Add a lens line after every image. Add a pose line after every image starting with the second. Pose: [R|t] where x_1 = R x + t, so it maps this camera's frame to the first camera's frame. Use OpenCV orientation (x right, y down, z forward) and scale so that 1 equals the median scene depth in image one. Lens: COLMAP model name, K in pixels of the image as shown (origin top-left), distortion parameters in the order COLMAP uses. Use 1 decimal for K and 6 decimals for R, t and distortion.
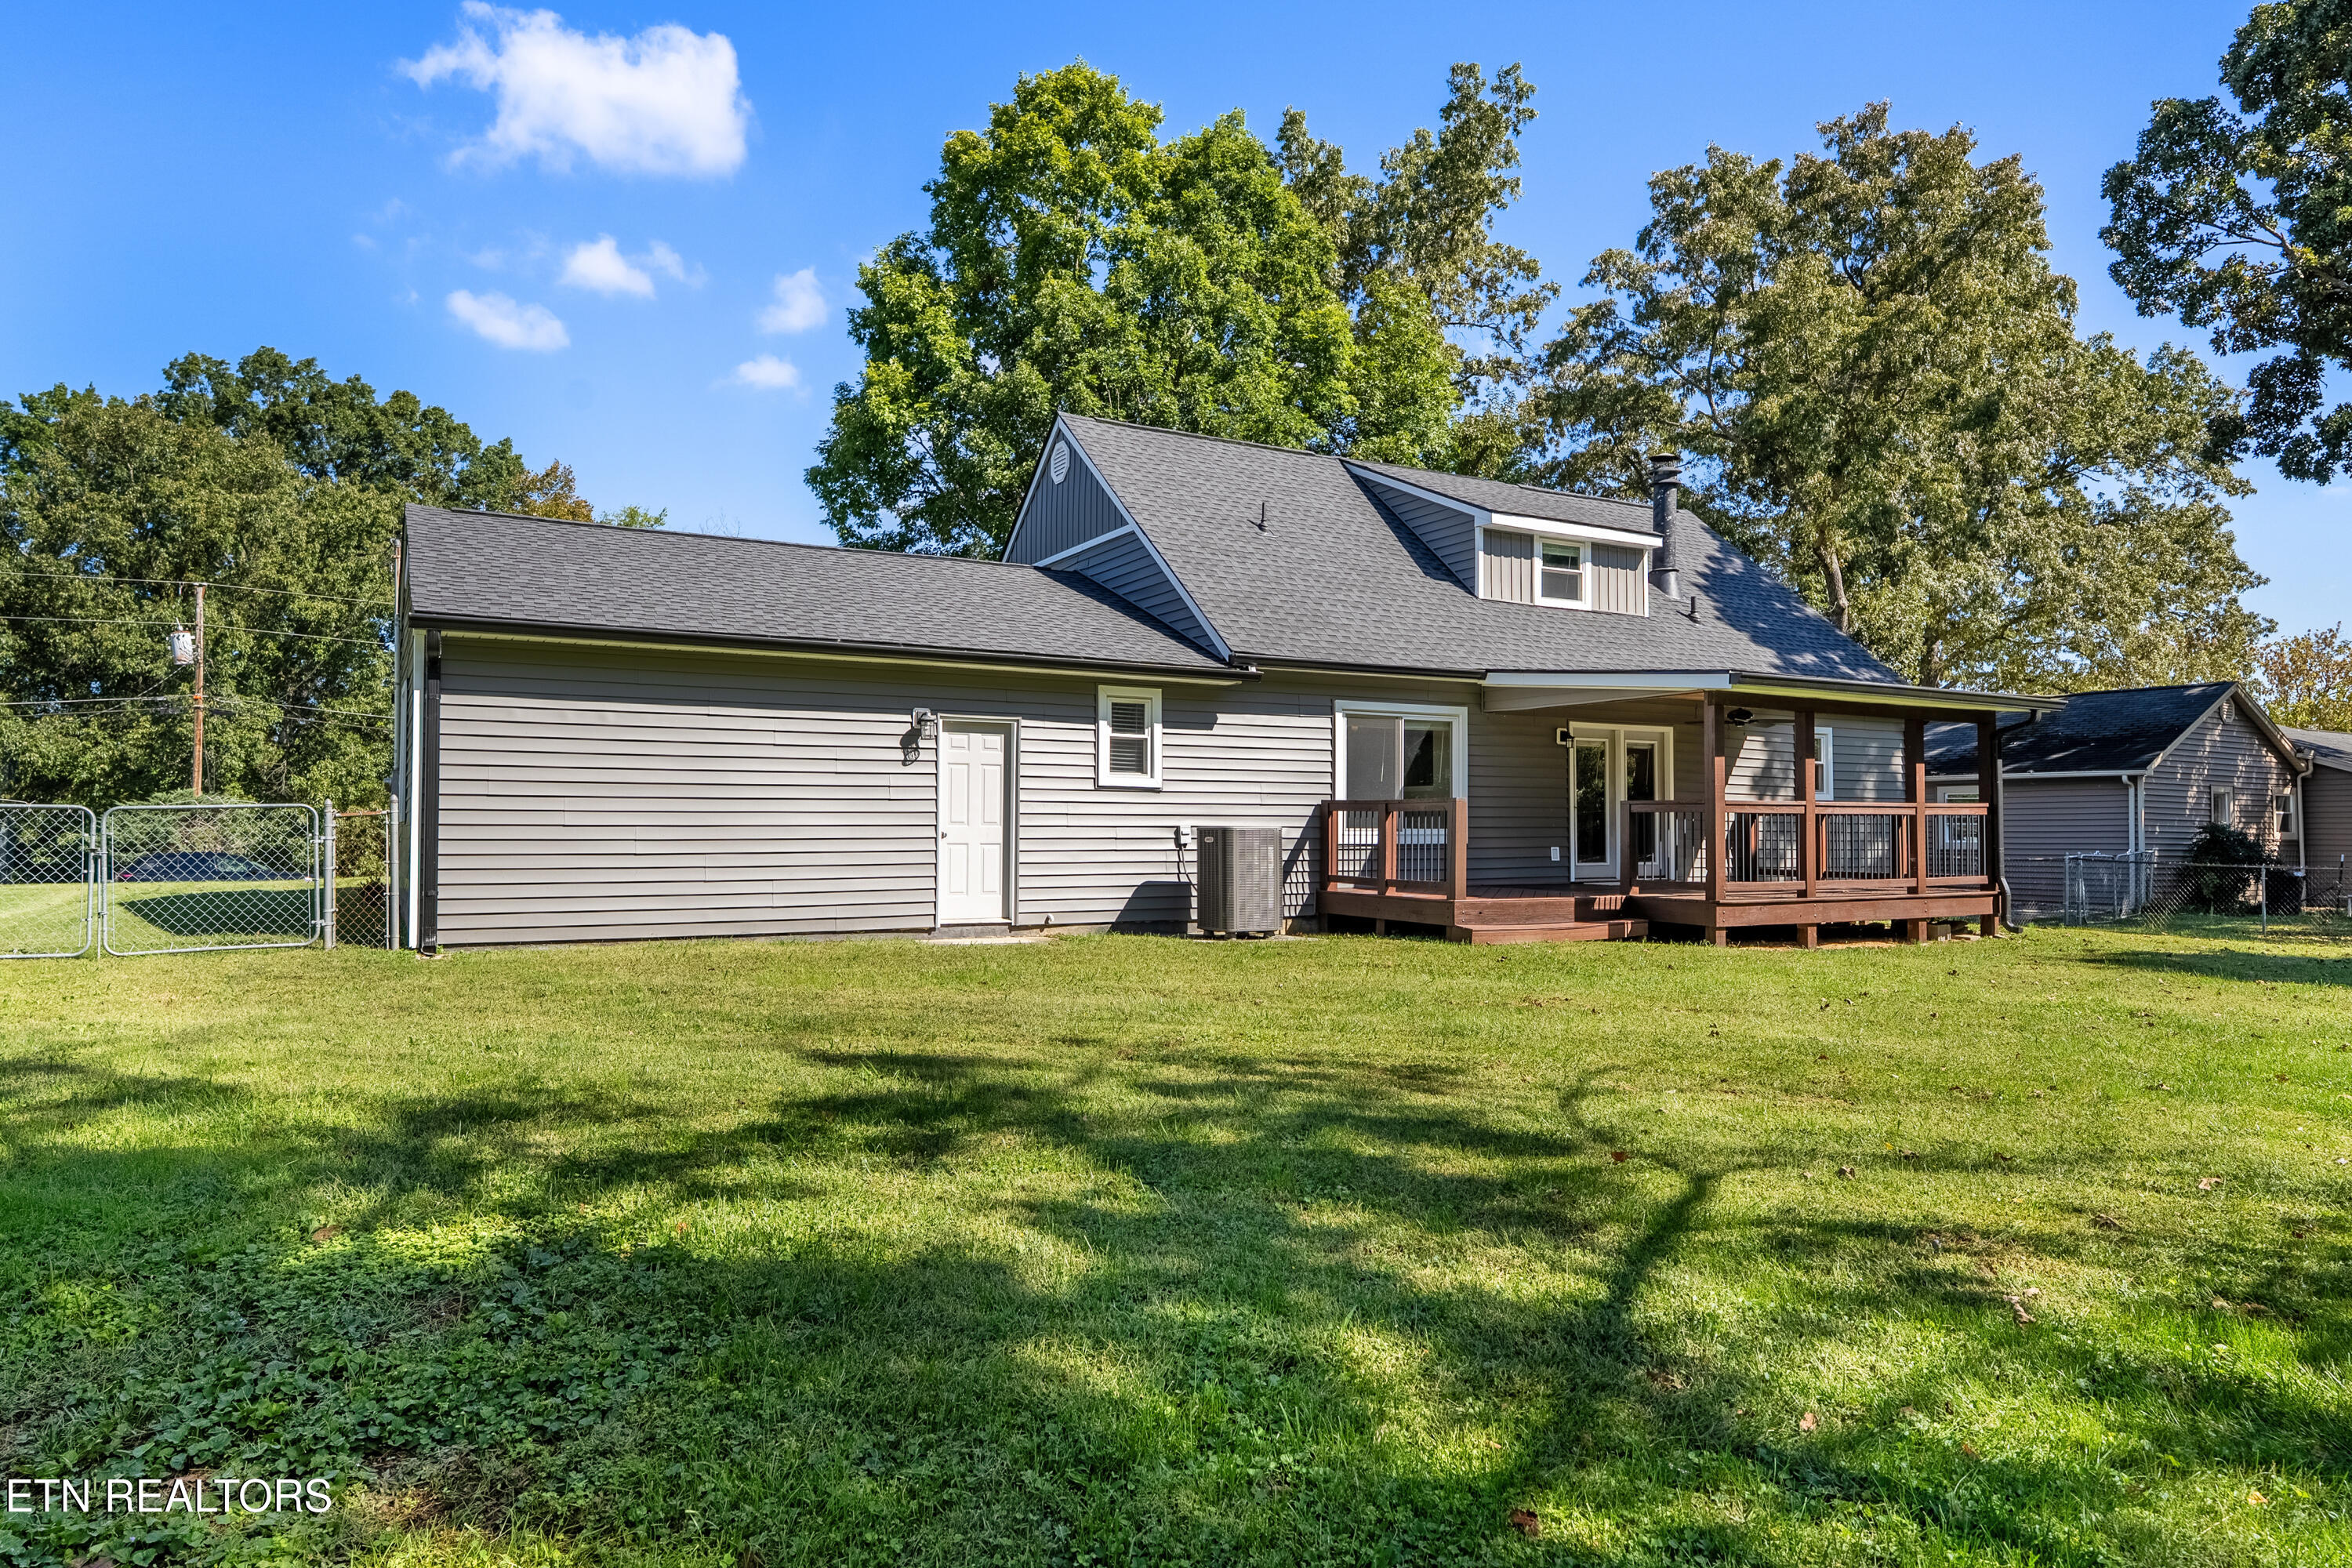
lens RADIAL K [[1457.0, 0, 1178.2], [0, 1457.0, 776.3], [0, 0, 1]] dist [0.001105, -0.000007]
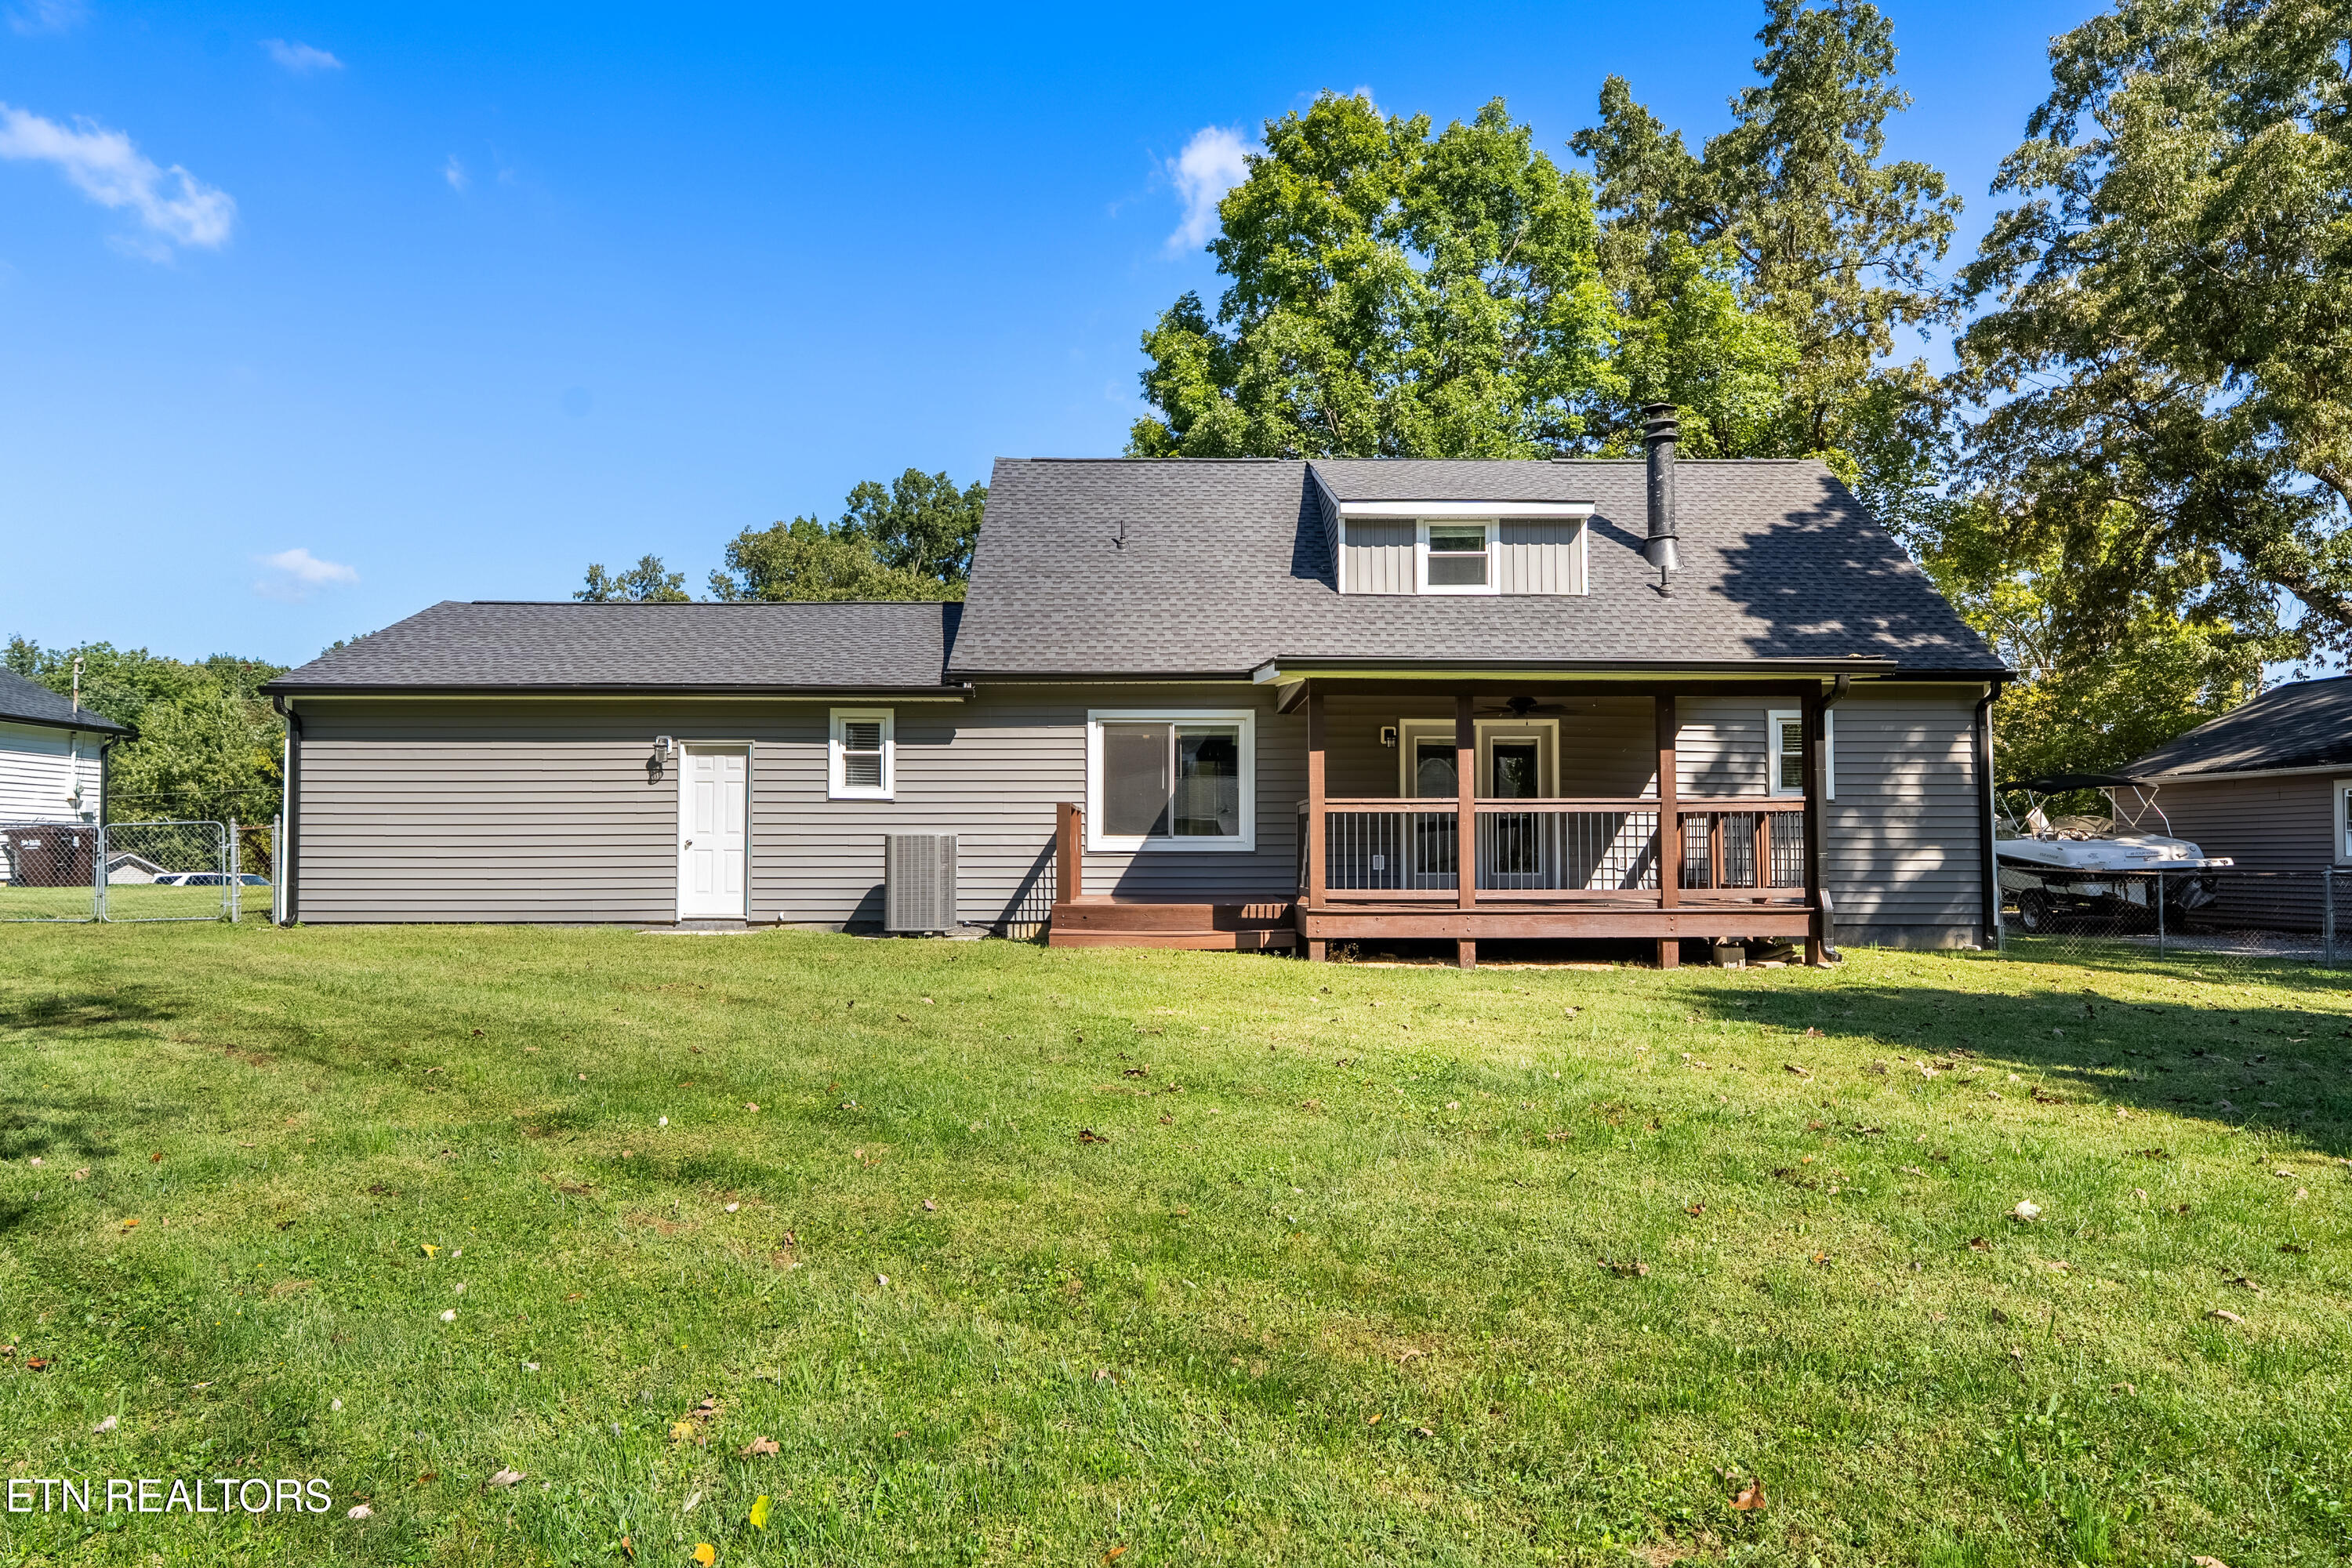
lens RADIAL K [[1416.9, 0, 1175.4], [0, 1416.9, 797.5], [0, 0, 1]] dist [-0.001344, -0.000640]
pose [[0.873803, -0.022093, -0.485779, 0.547564], [0.019984, 0.999755, -0.009521, 0.016698], [0.485870, -0.001388, 0.874030, 0.140408]]
